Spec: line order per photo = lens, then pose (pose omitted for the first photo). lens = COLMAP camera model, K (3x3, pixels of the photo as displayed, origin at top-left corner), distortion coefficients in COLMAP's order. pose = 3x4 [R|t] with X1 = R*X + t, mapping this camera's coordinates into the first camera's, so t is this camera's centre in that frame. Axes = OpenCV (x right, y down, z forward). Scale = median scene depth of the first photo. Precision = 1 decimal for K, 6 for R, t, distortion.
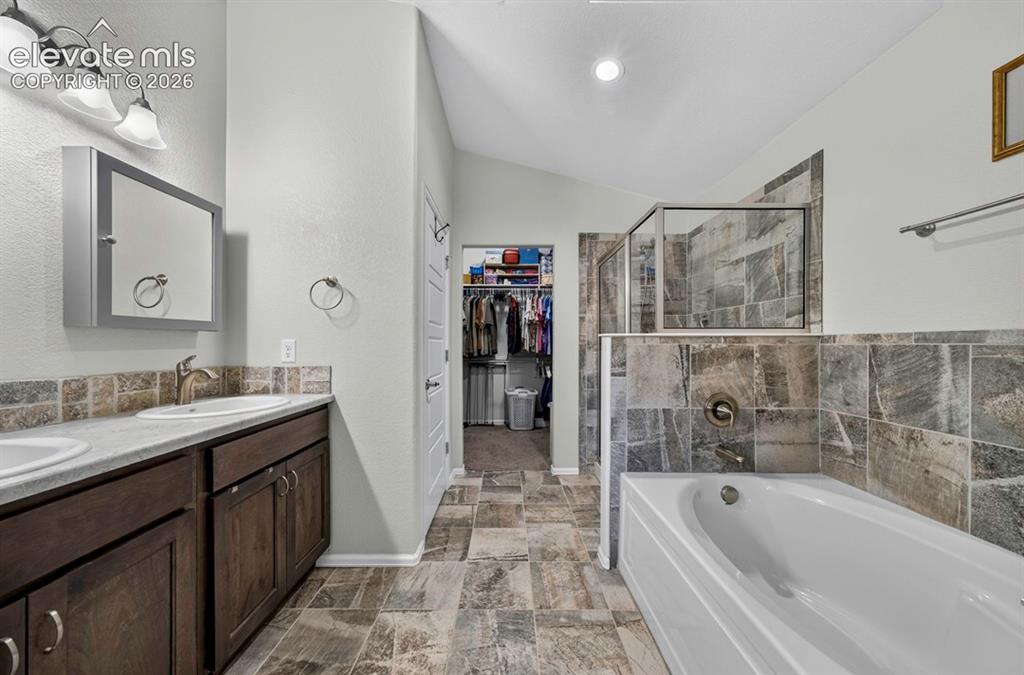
lens RADIAL K [[371.7, 0, 514.3], [0, 371.7, 345.0], [0, 0, 1]] dist [-0.000881, 0.000544]
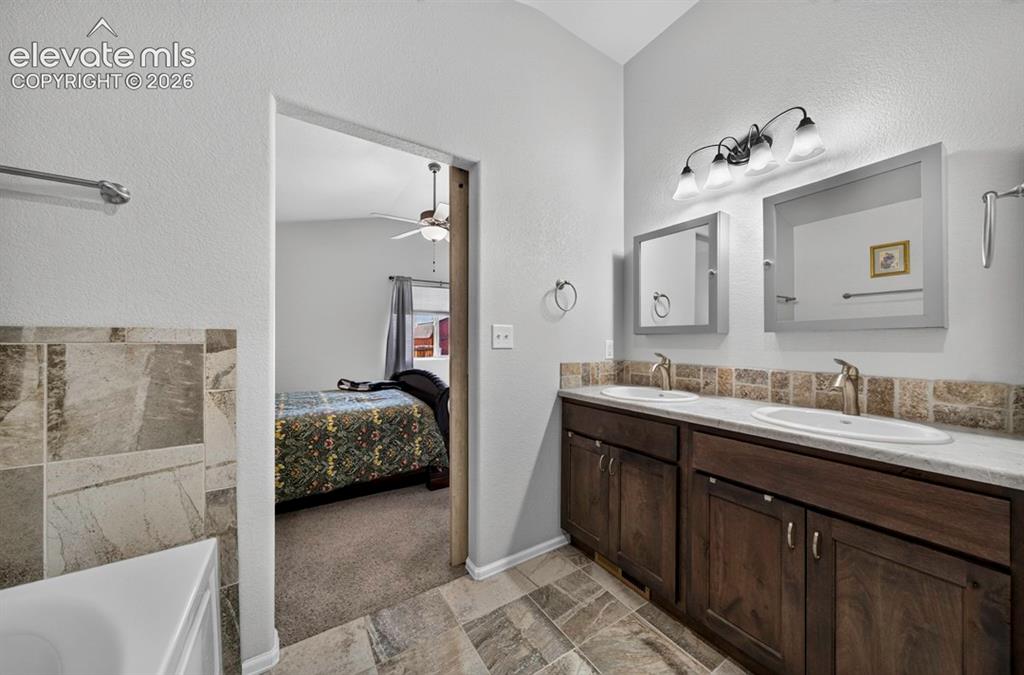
lens RADIAL K [[371.7, 0, 514.3], [0, 371.7, 345.0], [0, 0, 1]] dist [-0.000881, 0.000544]
pose [[-0.867830, -0.005292, -0.496833, 0.271723], [-0.007929, 0.999963, 0.003198, -0.000334], [0.496798, 0.006715, -0.867840, 1.609978]]
